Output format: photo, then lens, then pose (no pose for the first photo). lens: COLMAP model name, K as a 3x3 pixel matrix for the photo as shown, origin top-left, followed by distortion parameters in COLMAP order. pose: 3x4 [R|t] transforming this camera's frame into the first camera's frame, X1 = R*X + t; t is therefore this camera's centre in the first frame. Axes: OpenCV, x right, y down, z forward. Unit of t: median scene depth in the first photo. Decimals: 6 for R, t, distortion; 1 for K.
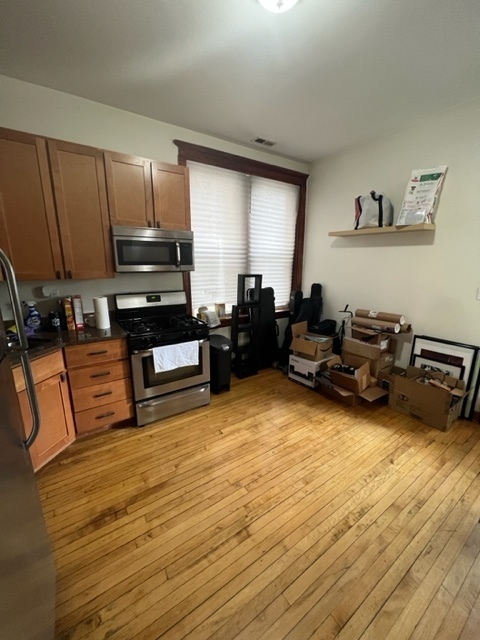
lens RADIAL K [[256.6, 0, 240.7], [0, 256.6, 319.6], [0, 0, 1]] dist [-0.000764, 0.000582]
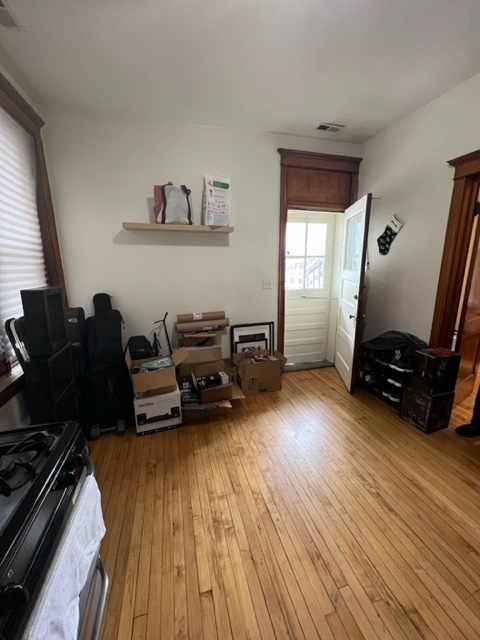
lens RADIAL K [[256.6, 0, 241.6], [0, 256.6, 319.2], [0, 0, 1]] dist [-0.000764, 0.000582]
pose [[0.310683, -0.208601, 0.927341, -0.363953], [0.219638, 0.964973, 0.143481, -0.126997], [-0.924789, 0.159103, 0.345617, 0.590602]]
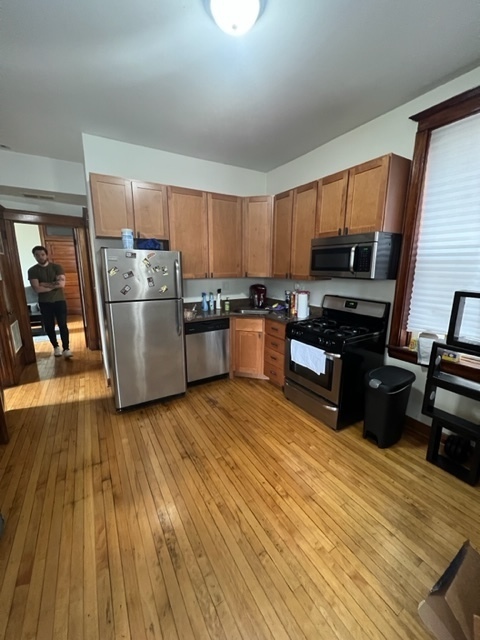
lens RADIAL K [[256.6, 0, 240.4], [0, 256.6, 319.8], [0, 0, 1]] dist [-0.000764, 0.000582]
pose [[-0.051247, 0.204528, -0.977518, 0.691991], [-0.220169, 0.952408, 0.210816, -0.146477], [0.974115, 0.226023, -0.003778, 0.627090]]
